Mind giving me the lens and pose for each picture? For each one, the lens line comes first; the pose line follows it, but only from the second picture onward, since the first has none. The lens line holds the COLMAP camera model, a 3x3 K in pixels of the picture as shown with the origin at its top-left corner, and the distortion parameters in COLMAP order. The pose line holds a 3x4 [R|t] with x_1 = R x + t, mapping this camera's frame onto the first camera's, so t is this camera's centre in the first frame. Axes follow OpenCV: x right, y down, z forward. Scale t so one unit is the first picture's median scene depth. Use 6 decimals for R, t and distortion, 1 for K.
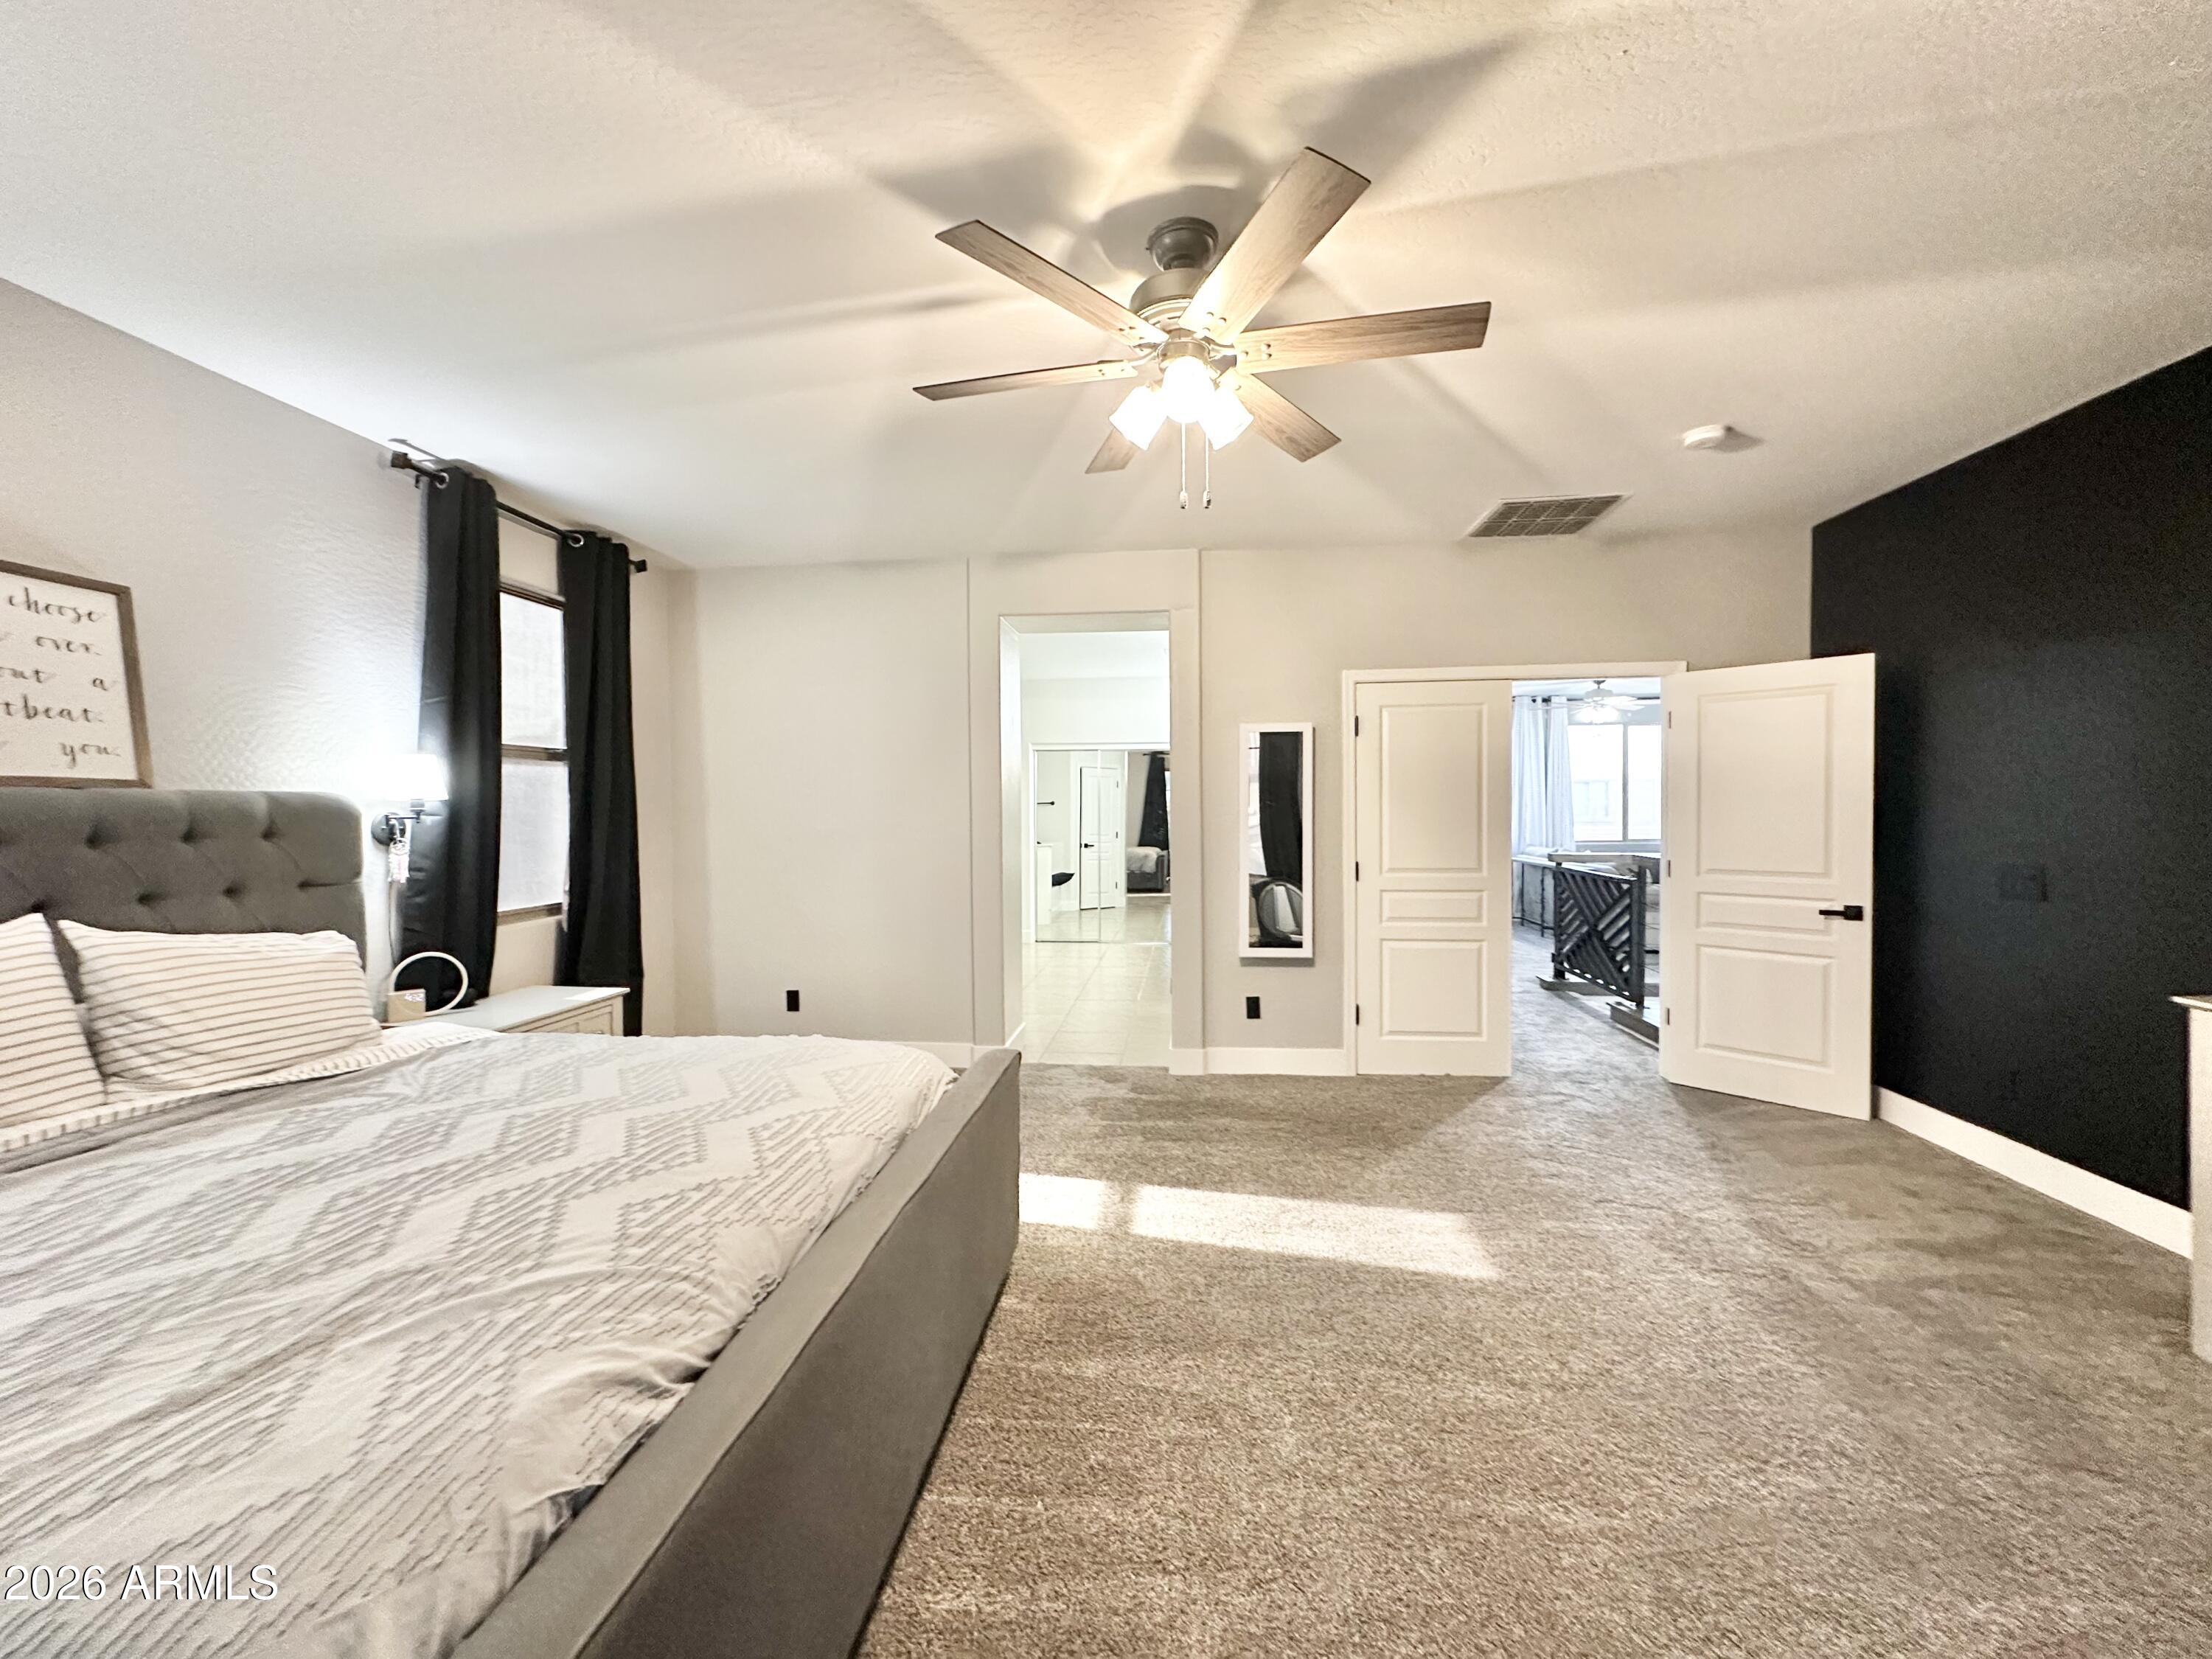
lens RADIAL K [[878.6, 0, 1105.2], [0, 878.6, 822.1], [0, 0, 1]] dist [-0.001180, 0.001489]
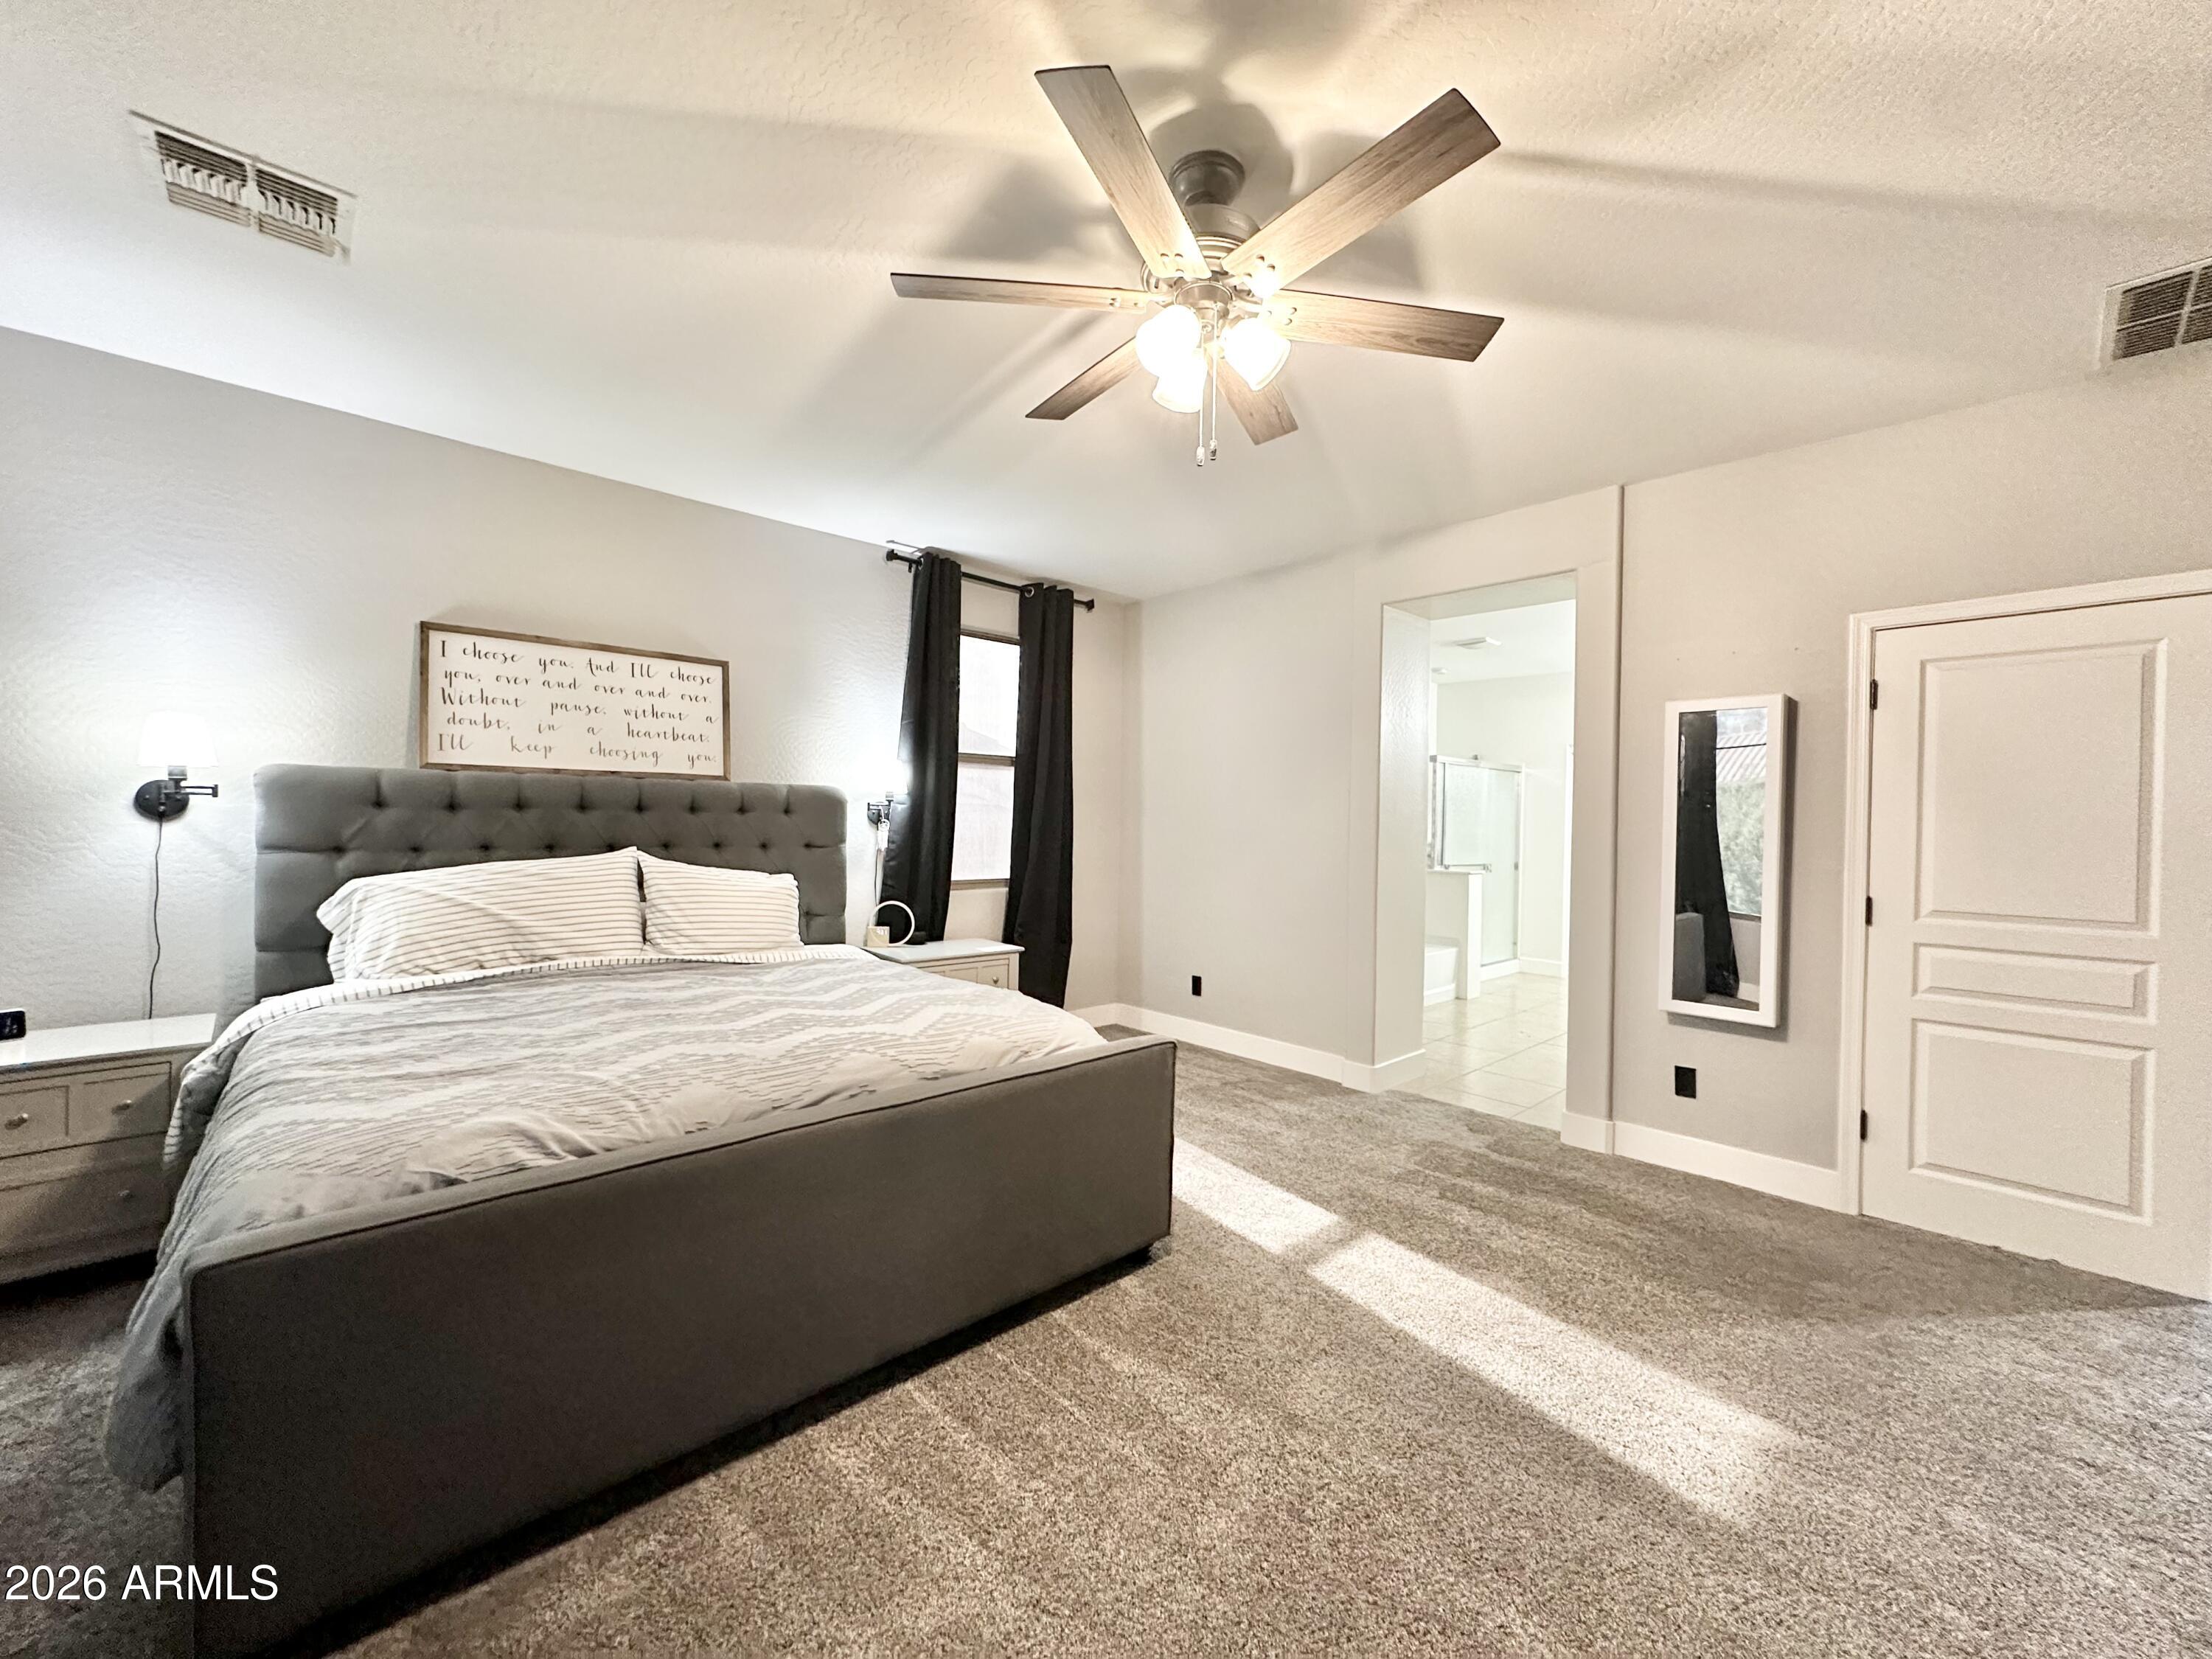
lens RADIAL K [[878.6, 0, 1104.0], [0, 878.6, 821.1], [0, 0, 1]] dist [-0.001180, 0.001489]
pose [[0.756248, 0.022080, -0.653912, 0.386524], [-0.034929, 0.999368, -0.006651, 0.017354], [0.653352, 0.027870, 0.756541, 0.149383]]
